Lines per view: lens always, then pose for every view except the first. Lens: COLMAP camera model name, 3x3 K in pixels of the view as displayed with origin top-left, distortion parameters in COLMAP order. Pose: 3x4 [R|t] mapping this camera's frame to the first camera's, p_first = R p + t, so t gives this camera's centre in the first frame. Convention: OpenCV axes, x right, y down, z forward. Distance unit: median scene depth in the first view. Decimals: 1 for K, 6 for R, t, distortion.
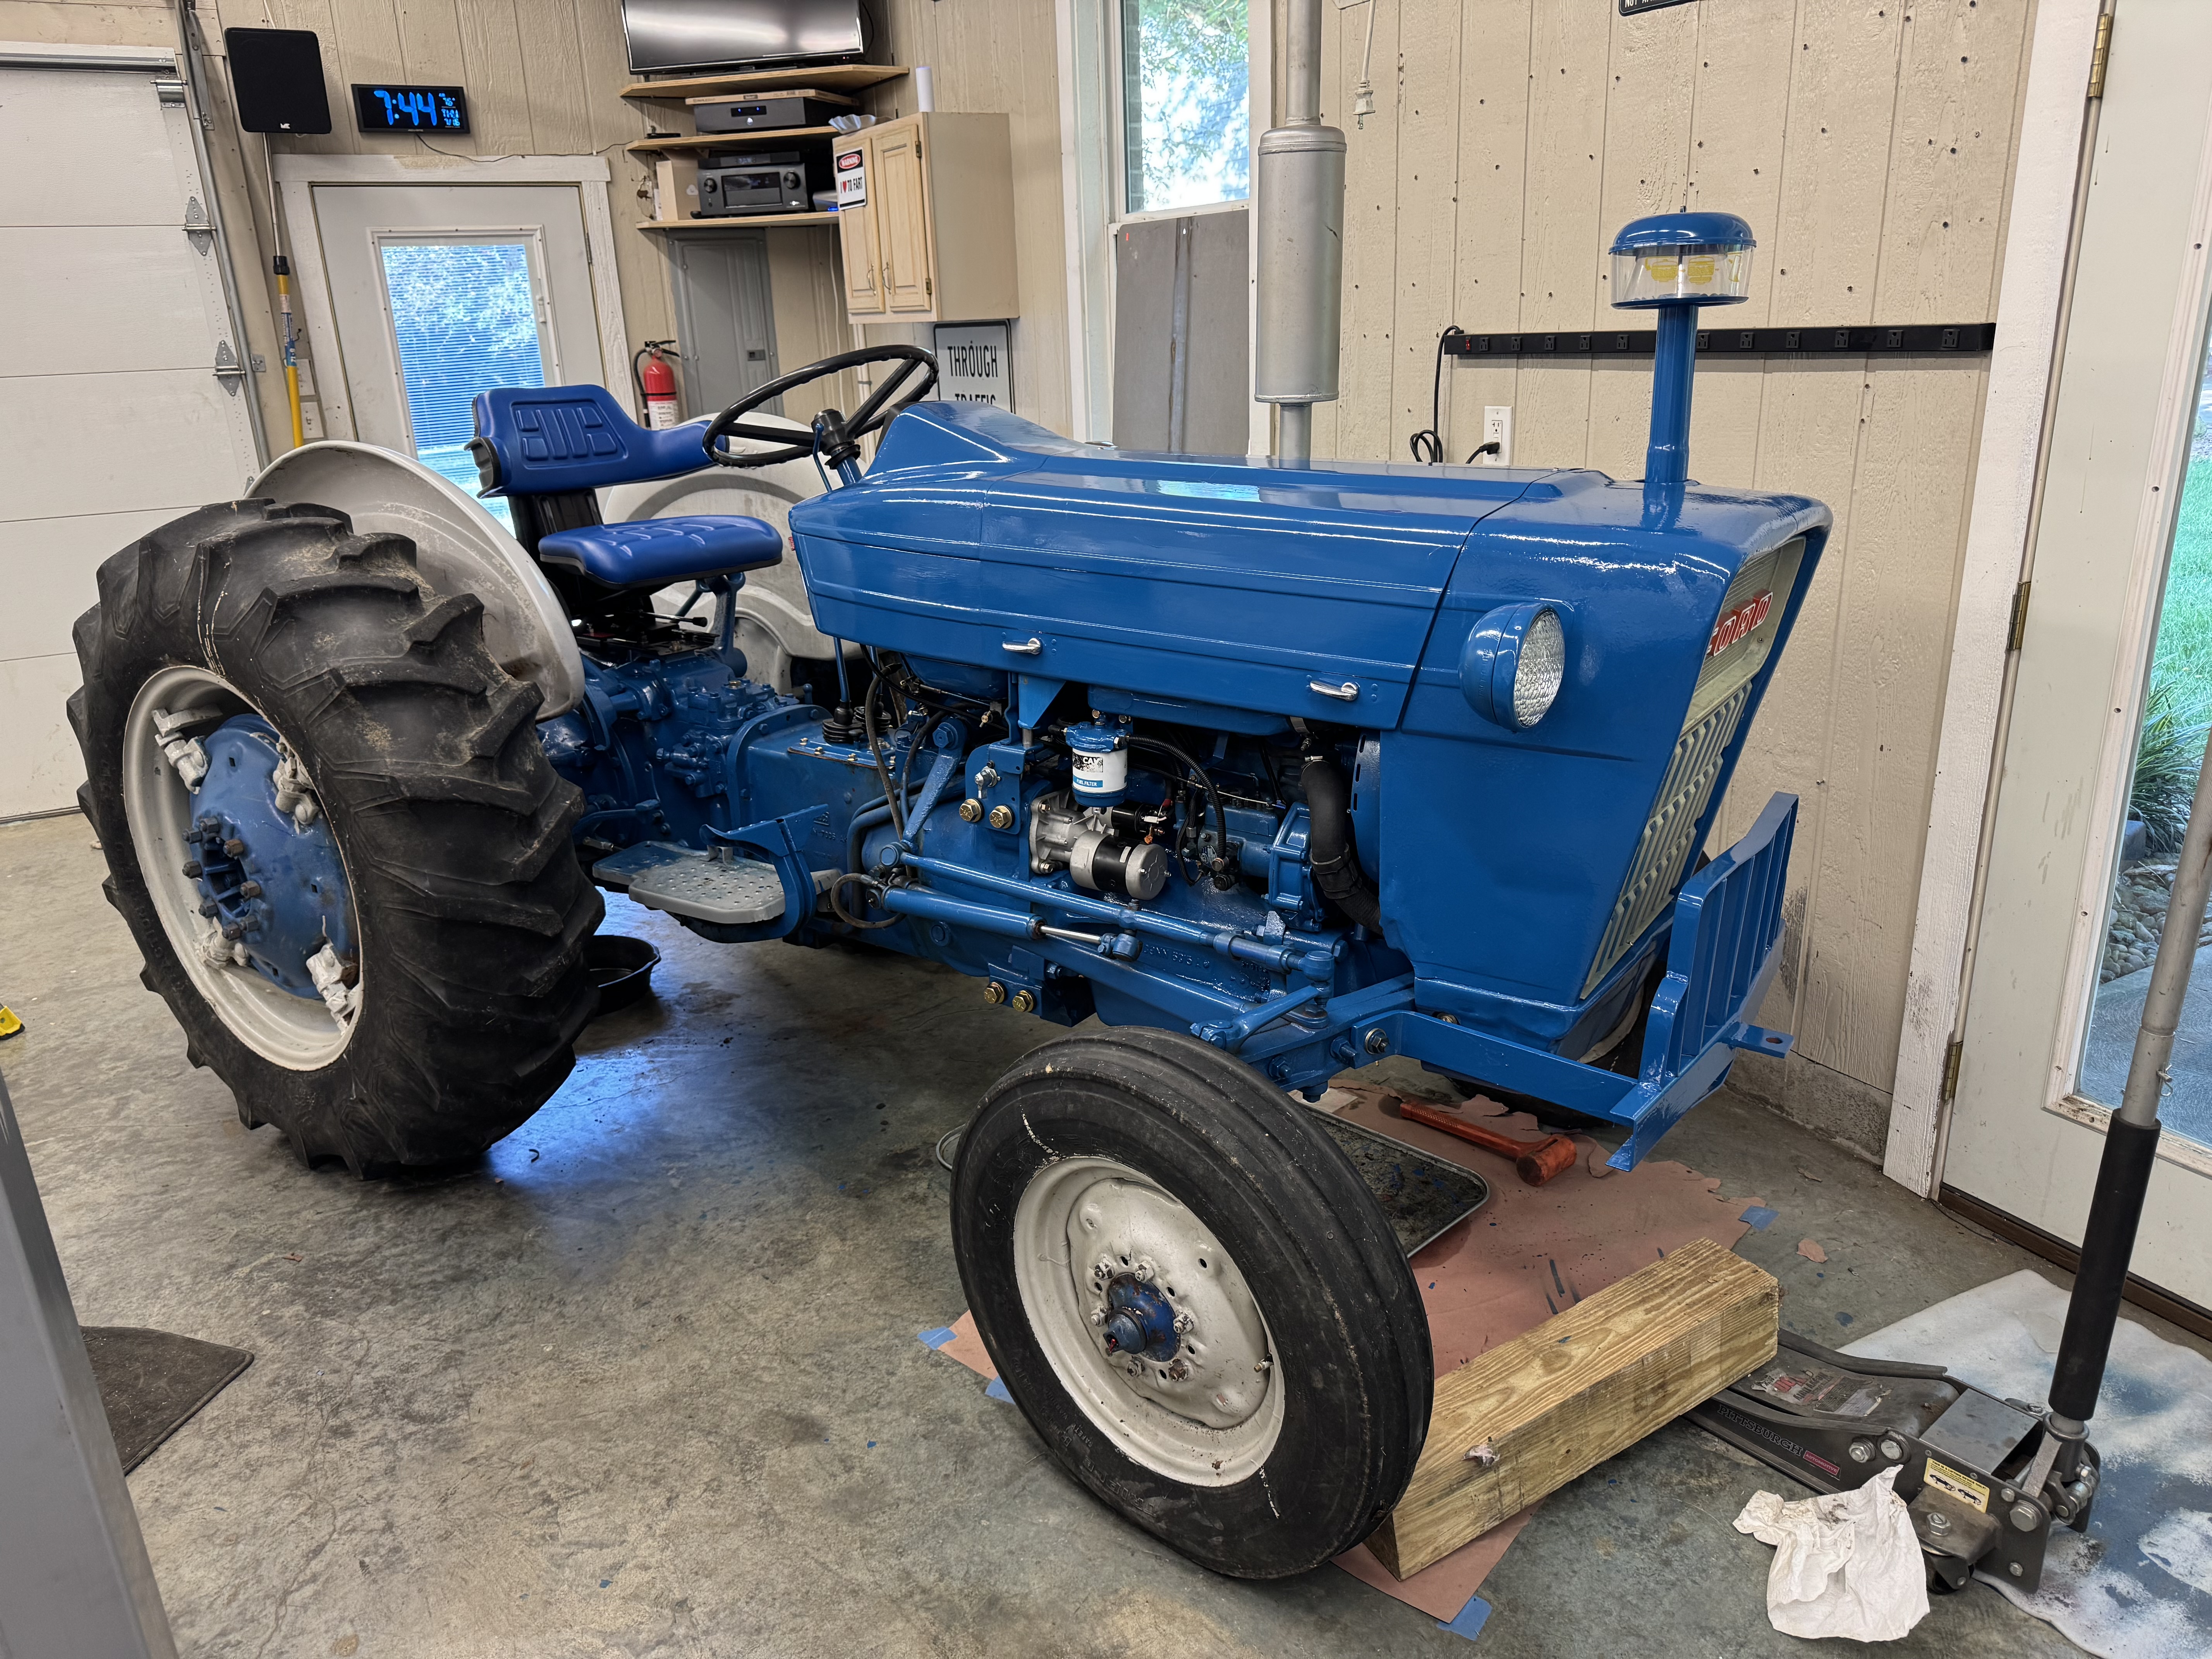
lens RADIAL K [[1623.0, 0, 1112.2], [0, 1623.0, 836.8], [0, 0, 1]] dist [0.060746, -0.063720]
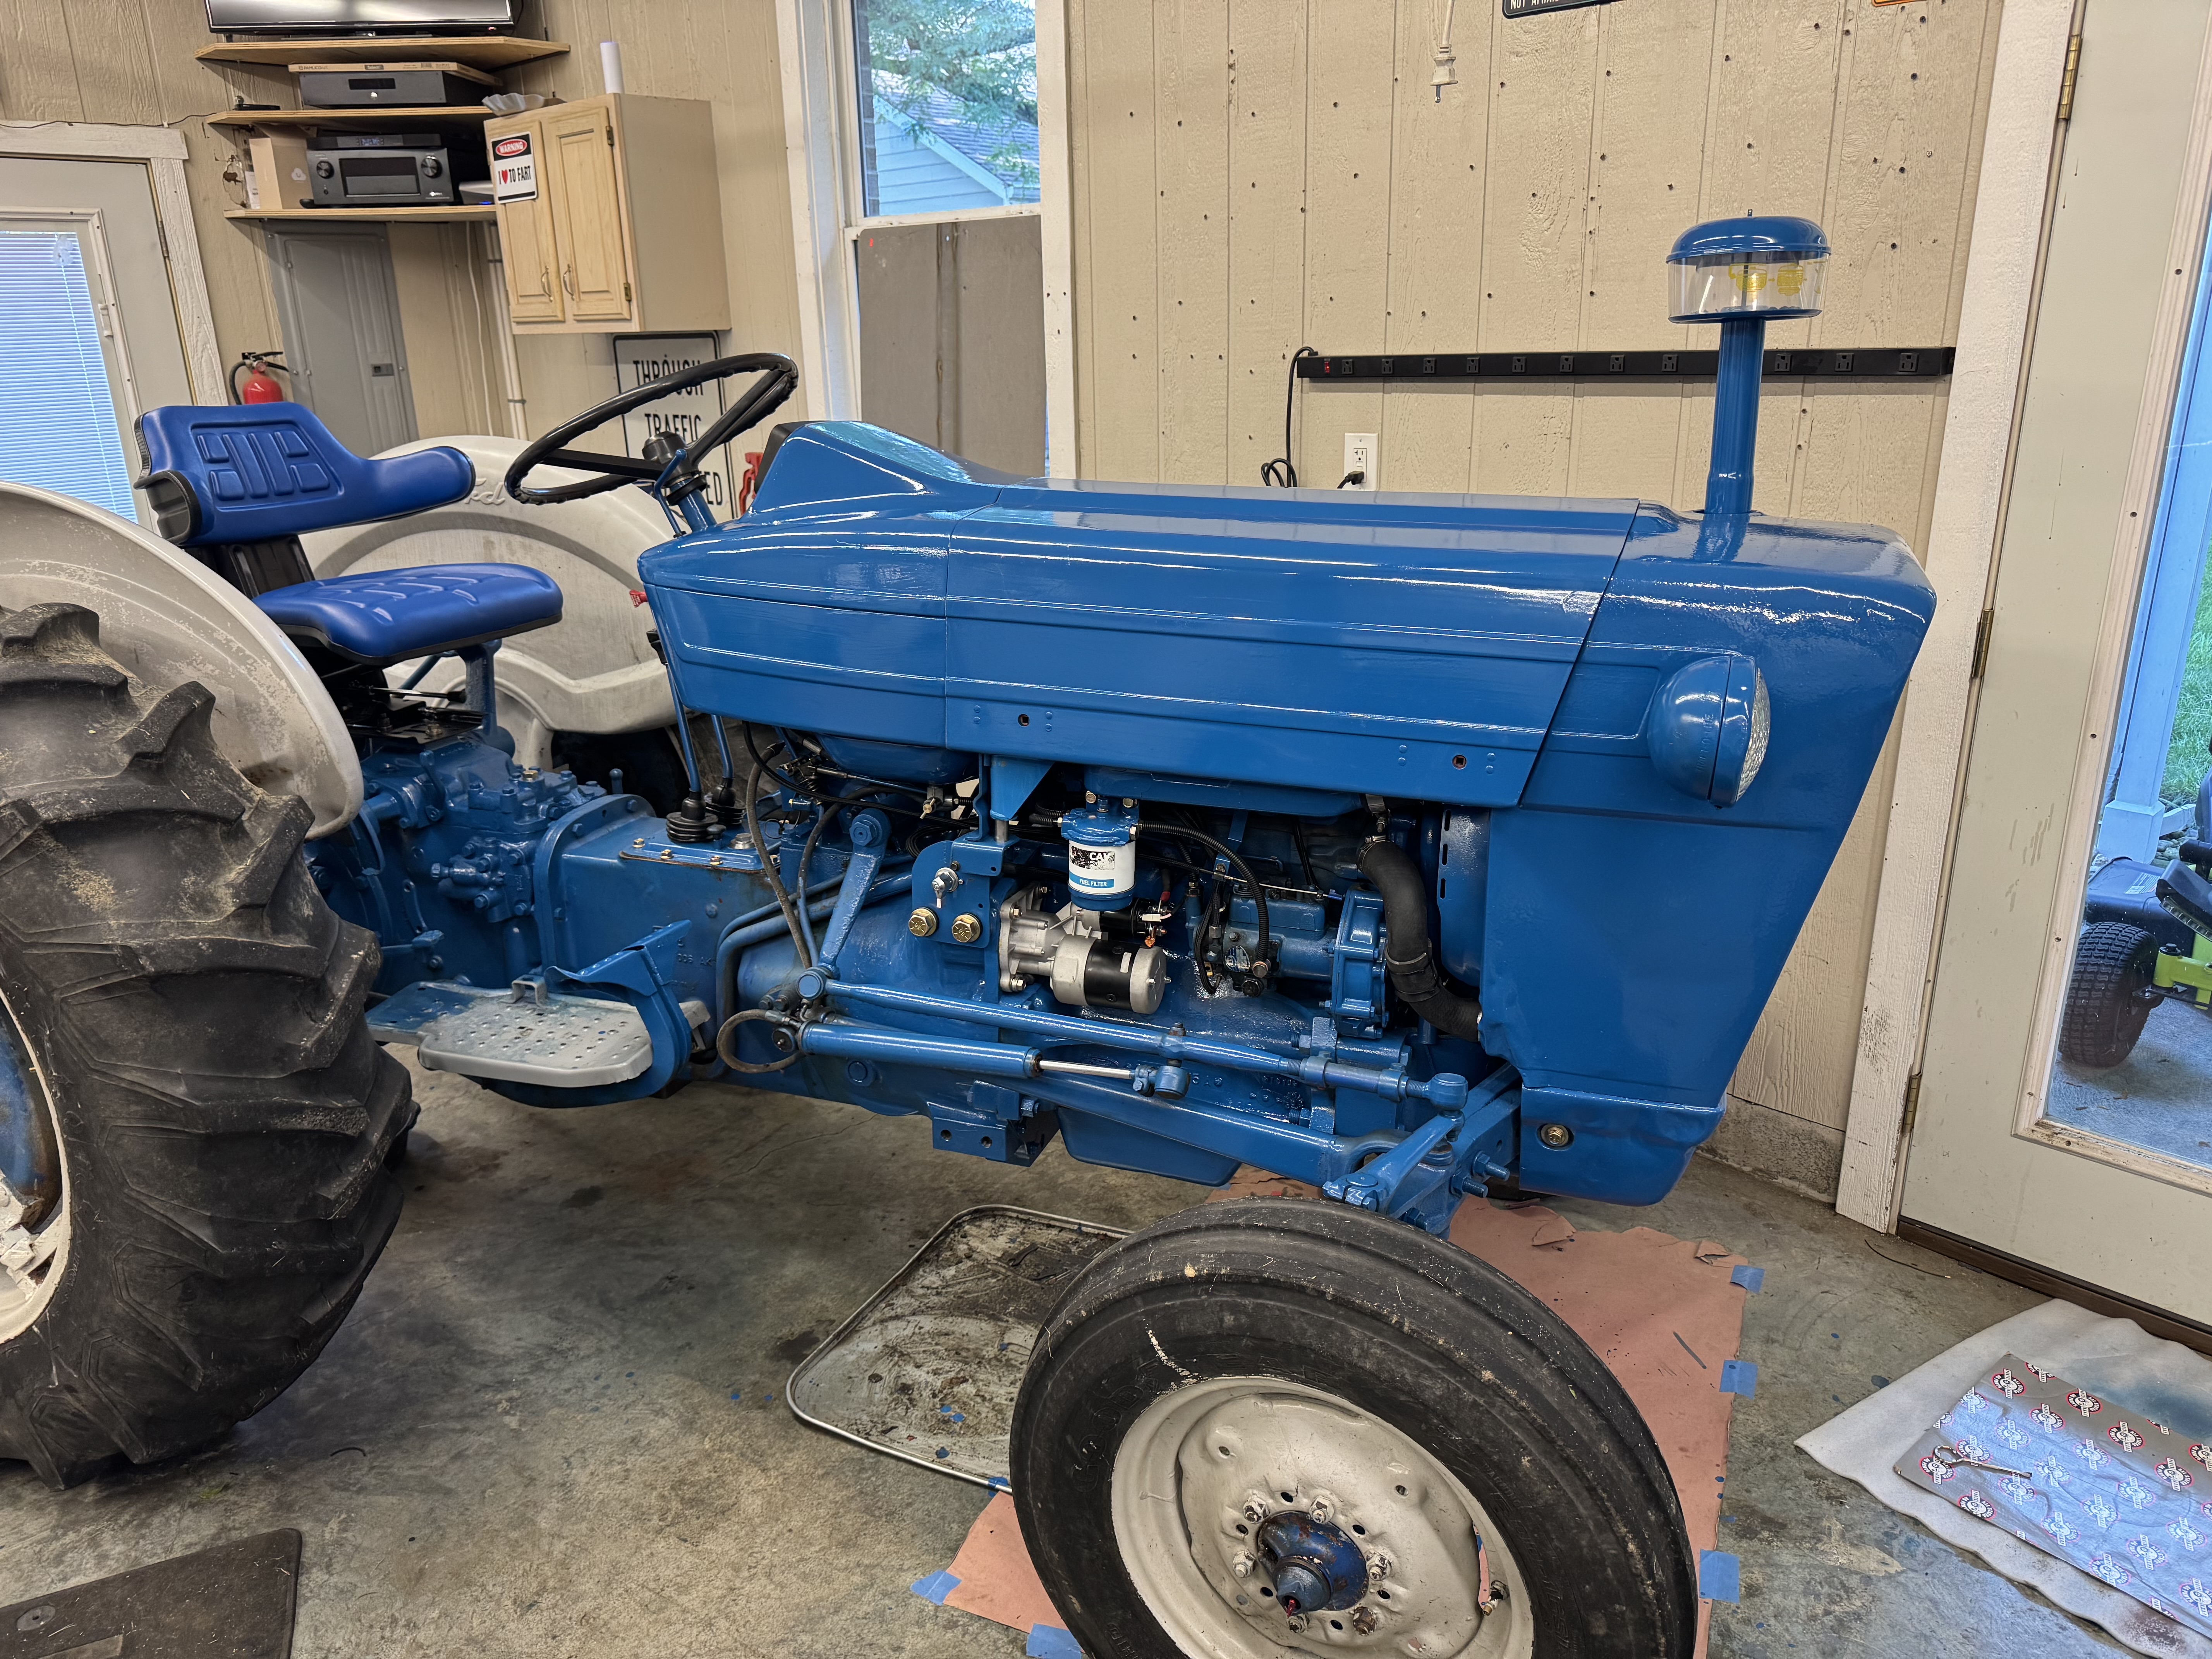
lens RADIAL K [[1620.4, 0, 1132.6], [0, 1620.4, 835.2], [0, 0, 1]] dist [0.016271, -0.005665]
pose [[0.960890, -0.066773, 0.268761, -0.184829], [0.070507, 0.997502, -0.004254, -0.045853], [-0.267806, 0.023037, 0.963198, 0.177566]]
